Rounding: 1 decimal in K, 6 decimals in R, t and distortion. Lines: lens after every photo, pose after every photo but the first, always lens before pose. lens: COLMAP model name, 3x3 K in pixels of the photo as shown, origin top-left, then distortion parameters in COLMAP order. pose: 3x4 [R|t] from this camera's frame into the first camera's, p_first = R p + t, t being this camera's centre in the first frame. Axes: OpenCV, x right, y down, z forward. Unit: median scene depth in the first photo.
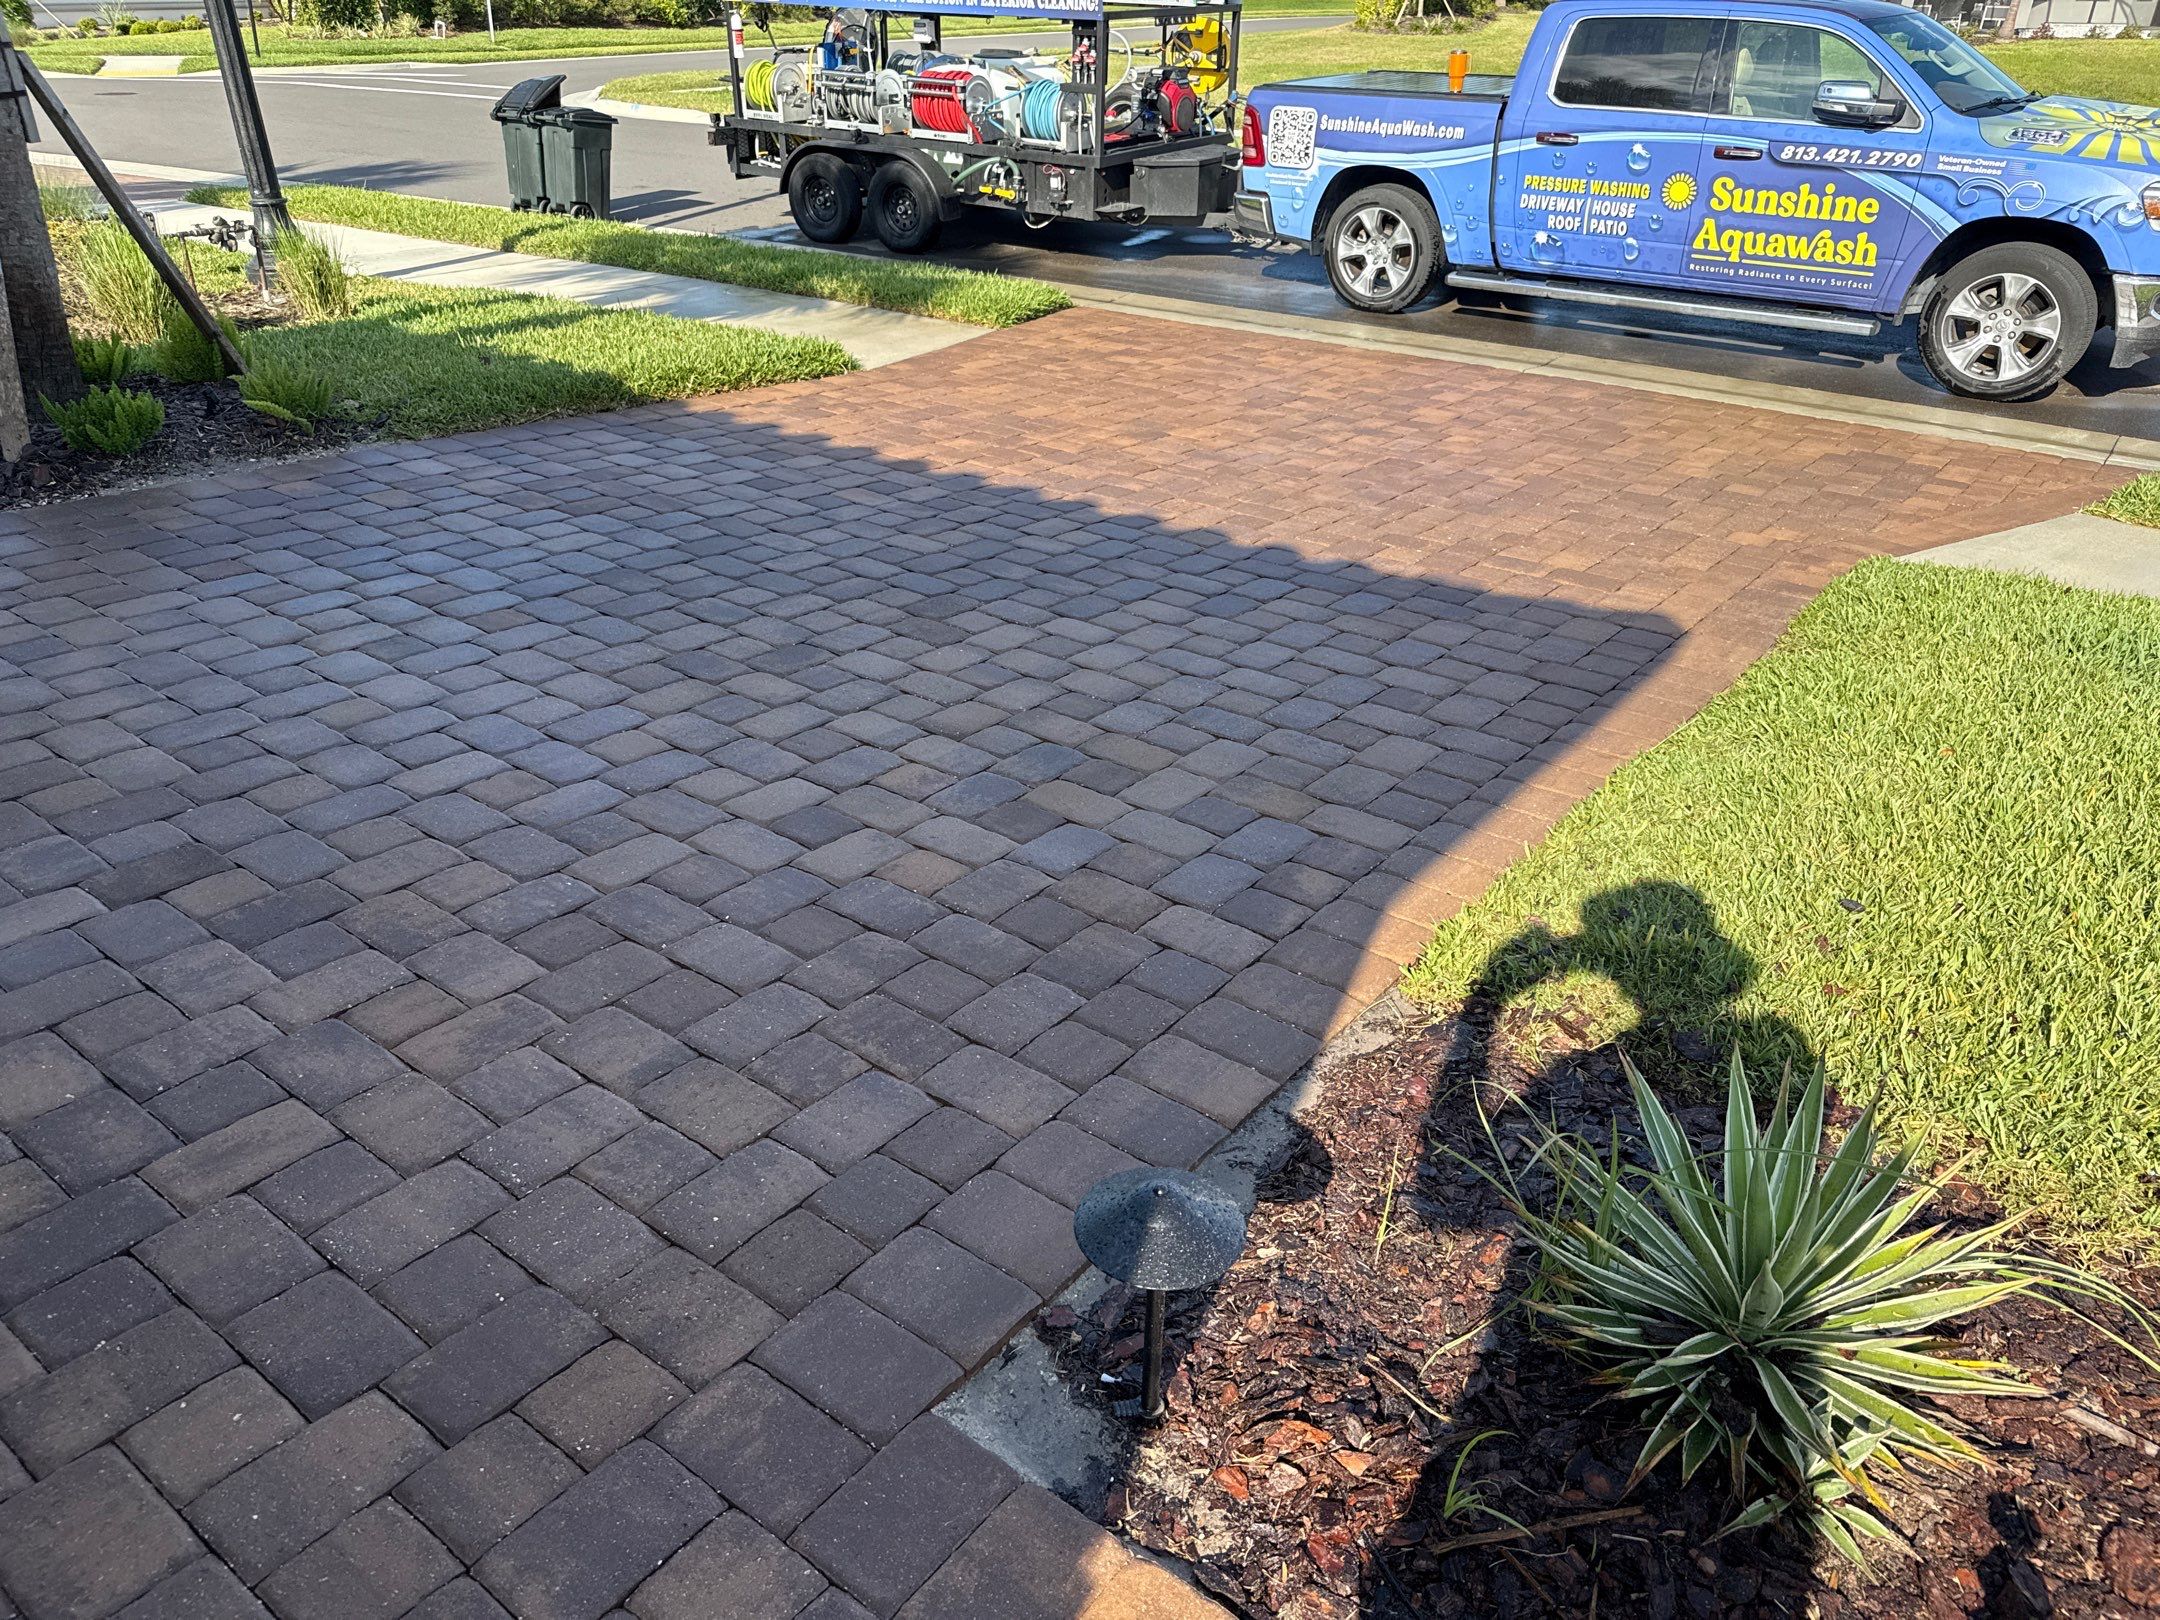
lens RADIAL K [[1500.0, 0, 1086.4], [0, 1500.0, 821.1], [0, 0, 1]] dist [0.125535, -0.203213]
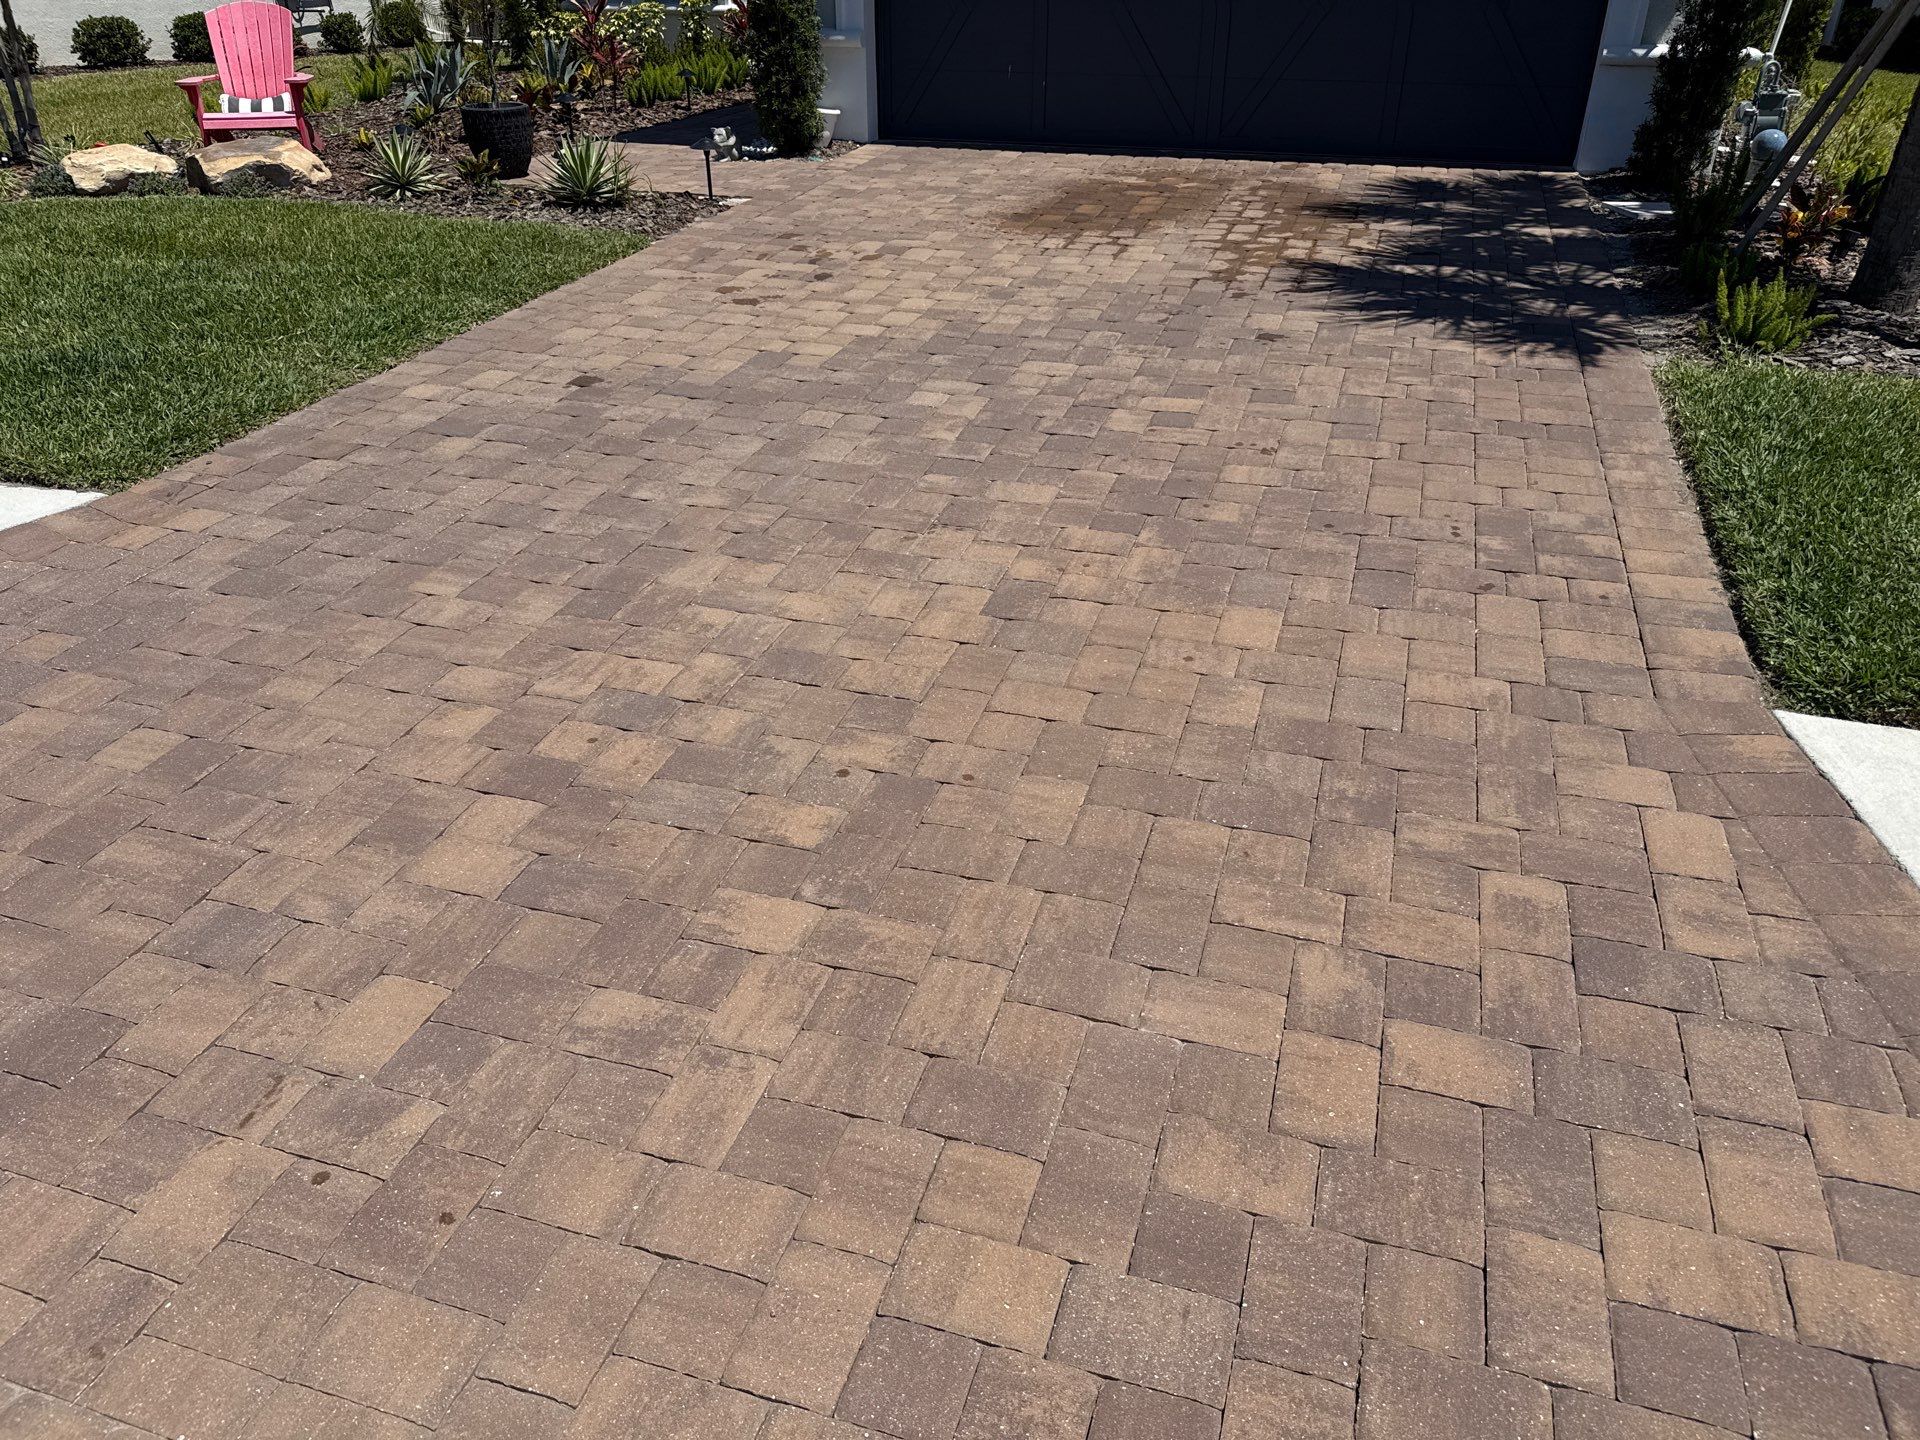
lens RADIAL K [[1333.3, 0, 965.6], [0, 1333.3, 729.9], [0, 0, 1]] dist [0.125535, -0.203213]
pose [[-0.941530, 0.154840, -0.299241, 0.371511], [-0.173502, 0.538518, 0.824558, -1.082246], [0.288821, 0.828265, -0.480166, 2.104616]]
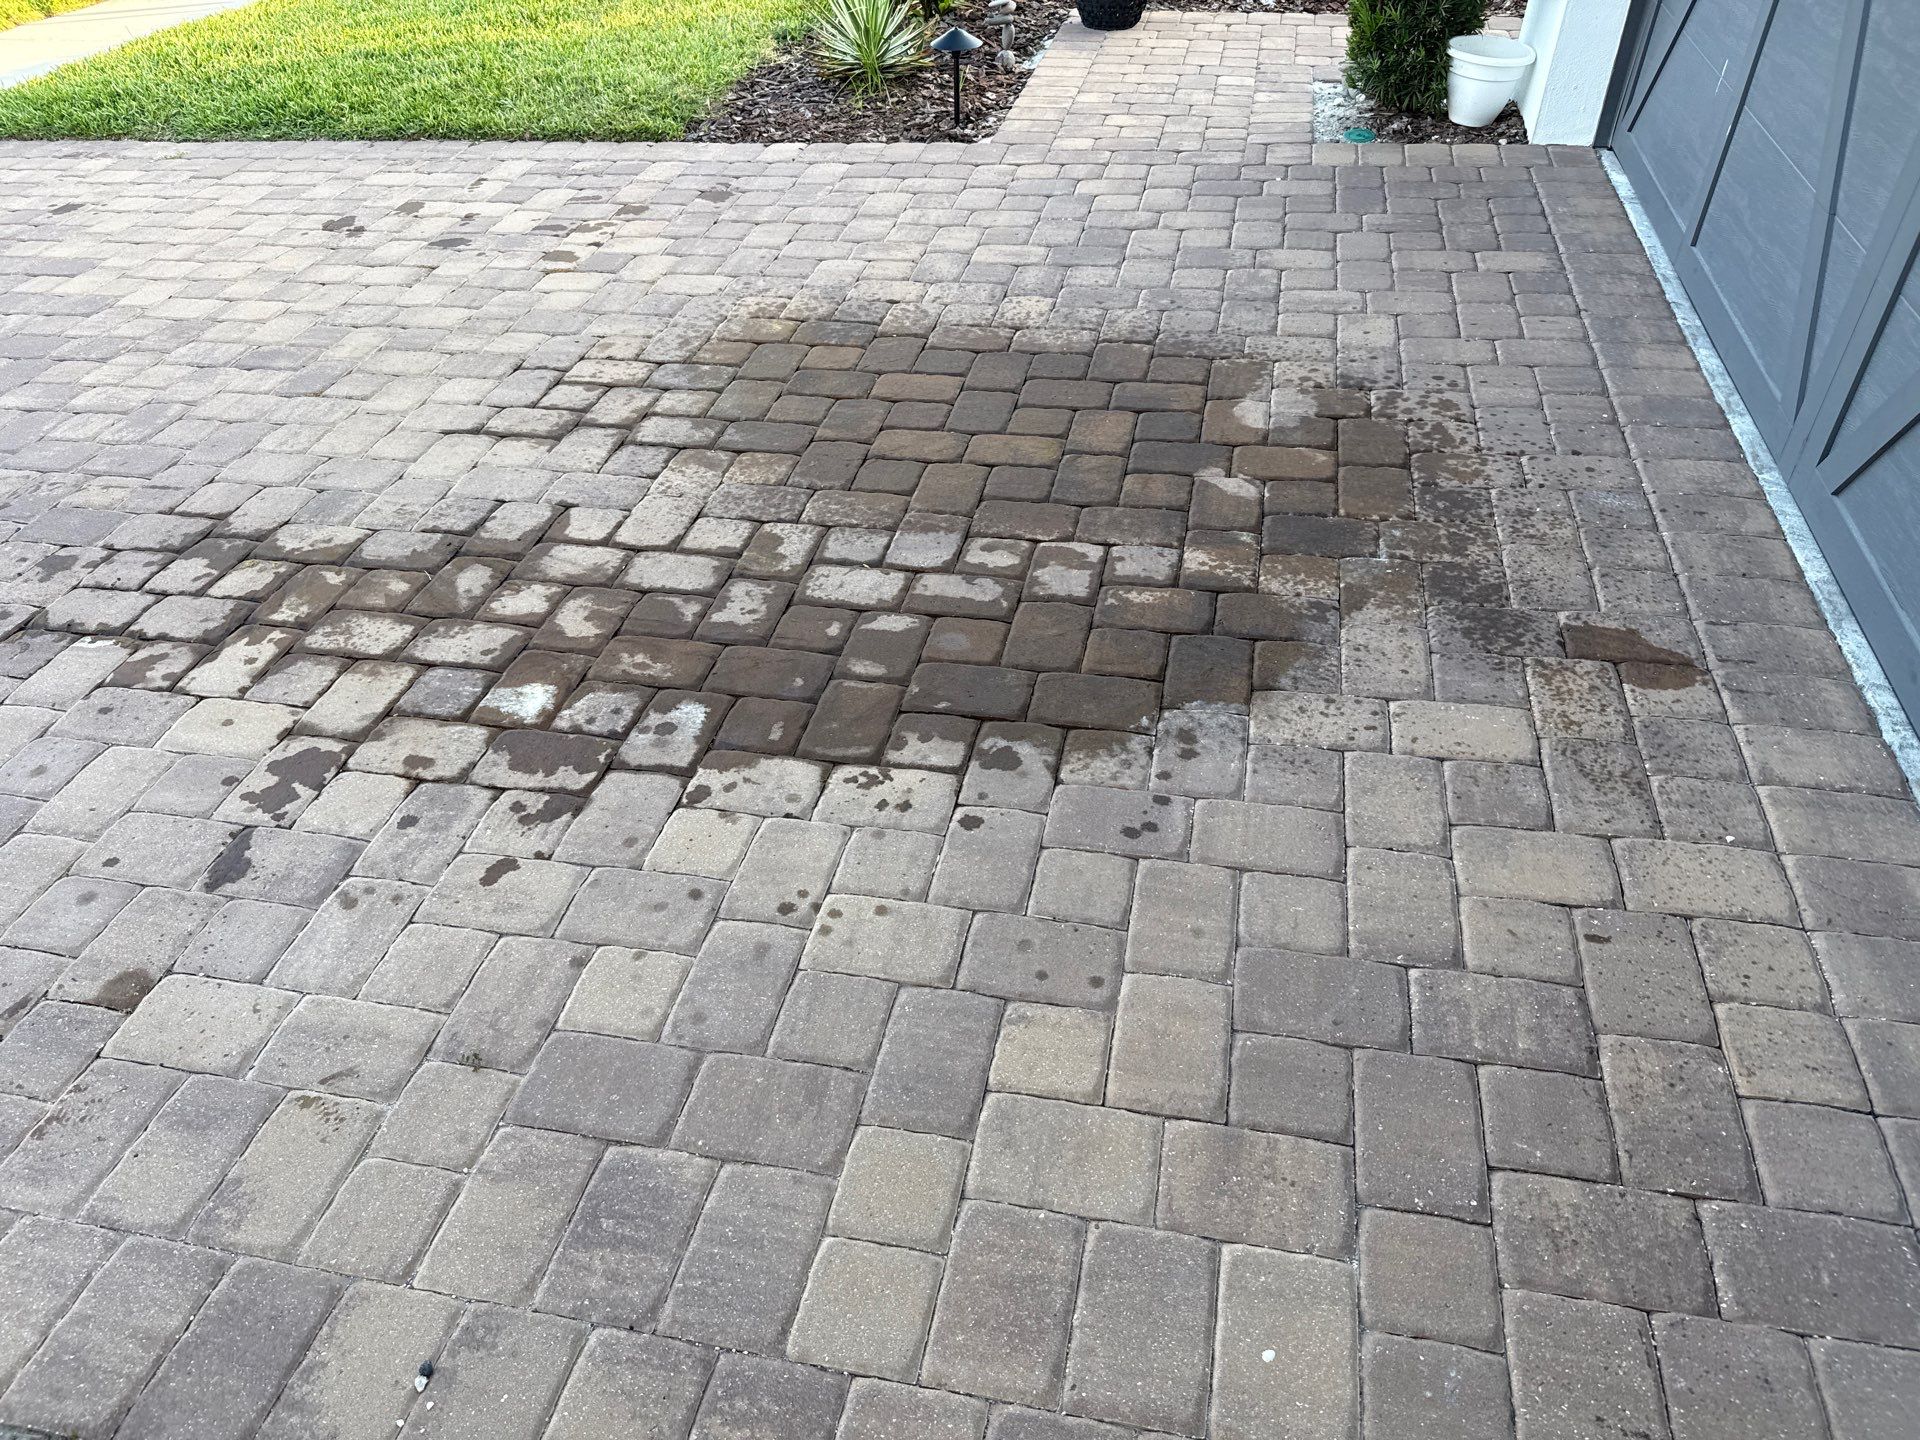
lens RADIAL K [[1343.8, 0, 948.4], [0, 1343.8, 725.7], [0, 0, 1]] dist [0.063089, -0.093517]
pose [[-0.421523, -0.583079, 0.694505, -1.167405], [0.438436, 0.539362, 0.718931, -0.433348], [-0.793783, 0.607543, 0.028289, 0.748179]]
